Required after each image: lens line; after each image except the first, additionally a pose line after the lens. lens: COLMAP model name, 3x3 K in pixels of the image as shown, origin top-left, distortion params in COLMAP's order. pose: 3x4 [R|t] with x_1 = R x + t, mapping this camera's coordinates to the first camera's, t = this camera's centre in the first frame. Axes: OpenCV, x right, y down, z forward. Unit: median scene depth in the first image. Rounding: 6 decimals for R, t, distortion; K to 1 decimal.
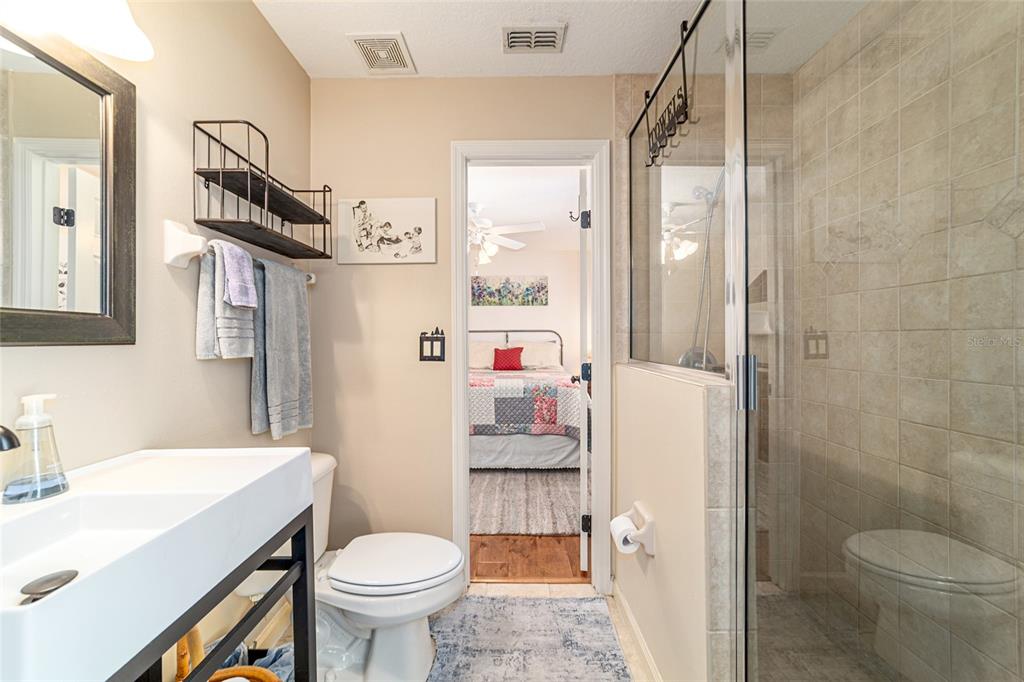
lens RADIAL K [[392.7, 0, 508.6], [0, 392.7, 340.7], [0, 0, 1]] dist [-0.013127, 0.003671]
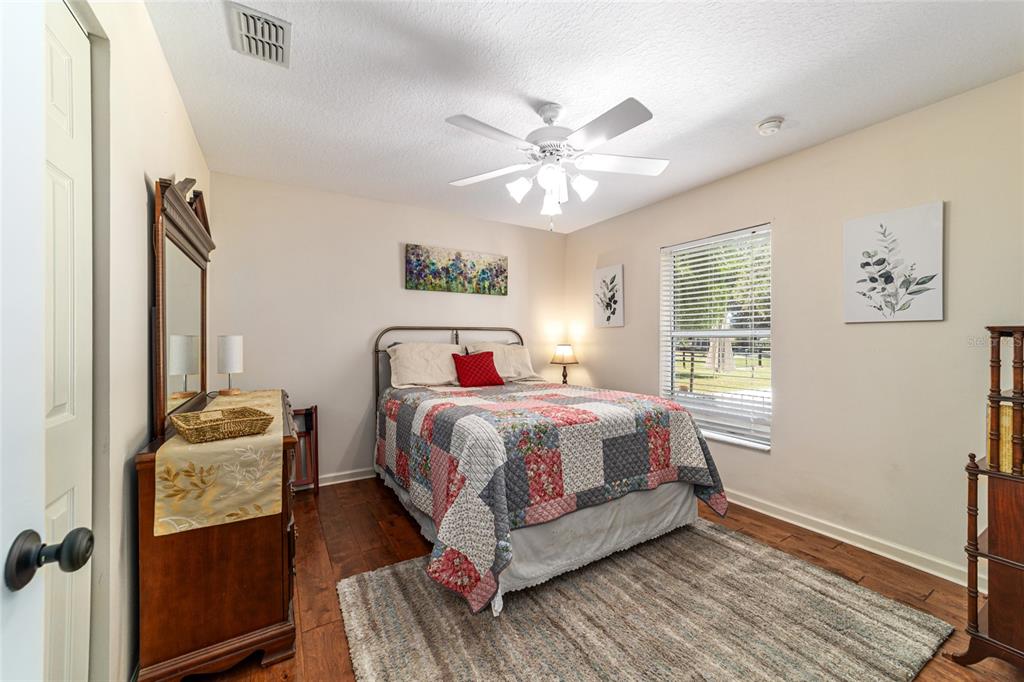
lens RADIAL K [[392.7, 0, 515.0], [0, 392.7, 339.0], [0, 0, 1]] dist [-0.013127, 0.003671]
pose [[0.851667, 0.003037, 0.524074, -0.283607], [-0.000357, 0.999986, -0.005214, -0.002148], [-0.524083, 0.004253, 0.851657, 0.350102]]
